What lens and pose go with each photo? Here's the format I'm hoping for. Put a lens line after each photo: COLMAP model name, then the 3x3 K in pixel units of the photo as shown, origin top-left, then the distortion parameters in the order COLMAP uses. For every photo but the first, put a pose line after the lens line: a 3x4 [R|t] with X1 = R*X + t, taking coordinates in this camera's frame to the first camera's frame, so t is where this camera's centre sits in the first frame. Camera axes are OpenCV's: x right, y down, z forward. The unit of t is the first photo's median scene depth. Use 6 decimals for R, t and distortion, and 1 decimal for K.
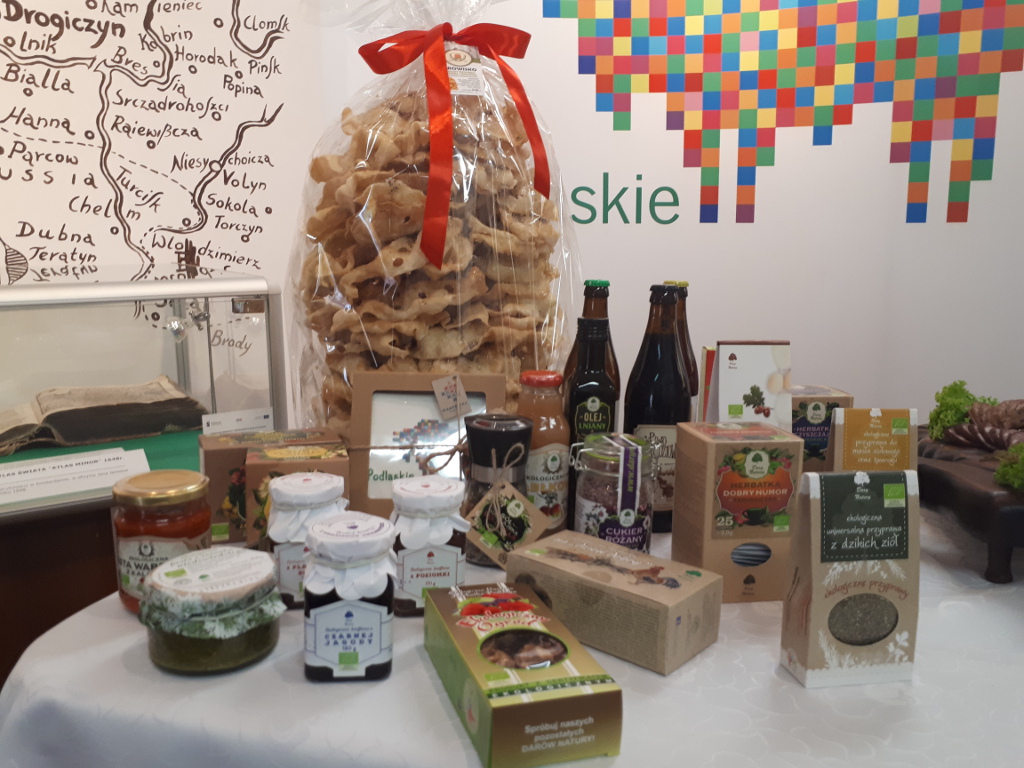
lens RADIAL K [[850.0, 0, 514.9], [0, 850.0, 377.6], [0, 0, 1]] dist [0.042887, -0.011744]
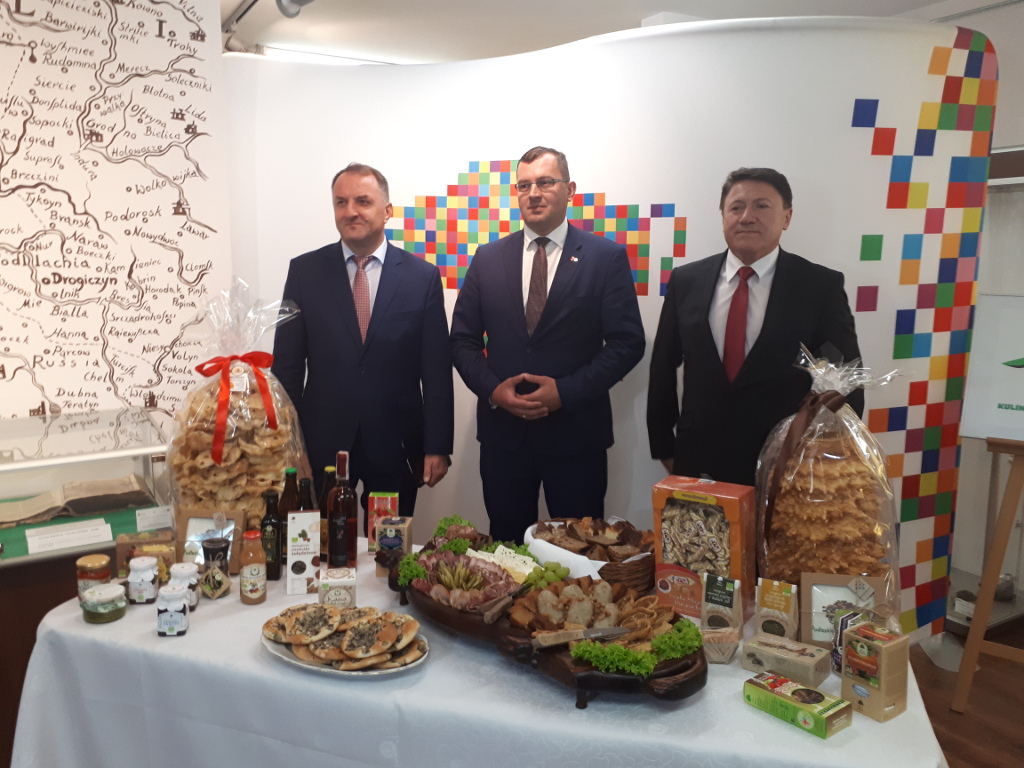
lens RADIAL K [[893.9, 0, 512.0], [0, 893.9, 384.0], [0, 0, 1]] dist [0.042649, 0.006758]
pose [[0.997117, 0.029360, -0.069965, 0.869647], [-0.028309, 0.999472, 0.015974, -0.406164], [0.070397, -0.013947, 0.997422, -1.412475]]
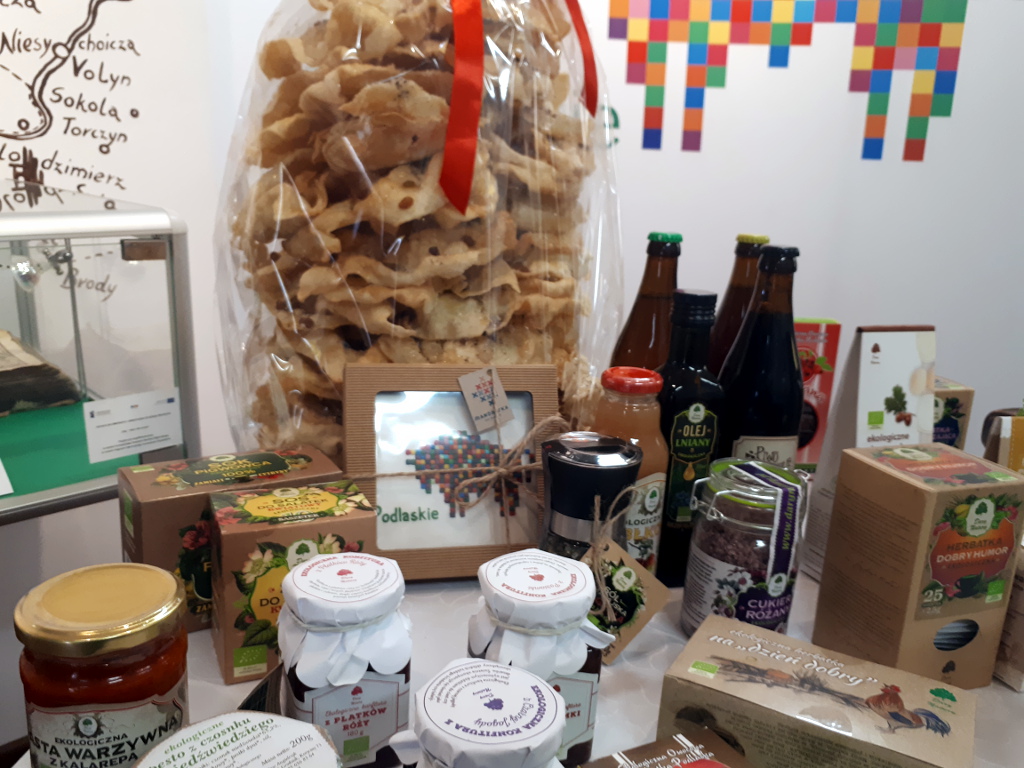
lens RADIAL K [[867.0, 0, 512.0], [0, 867.0, 384.0], [0, 0, 1]] dist [-0.007544, 0.017980]
pose [[0.984765, -0.008076, 0.173700, -0.167519], [-0.008807, 0.995323, 0.096202, -0.055680], [-0.173665, -0.096266, 0.980088, 0.273307]]
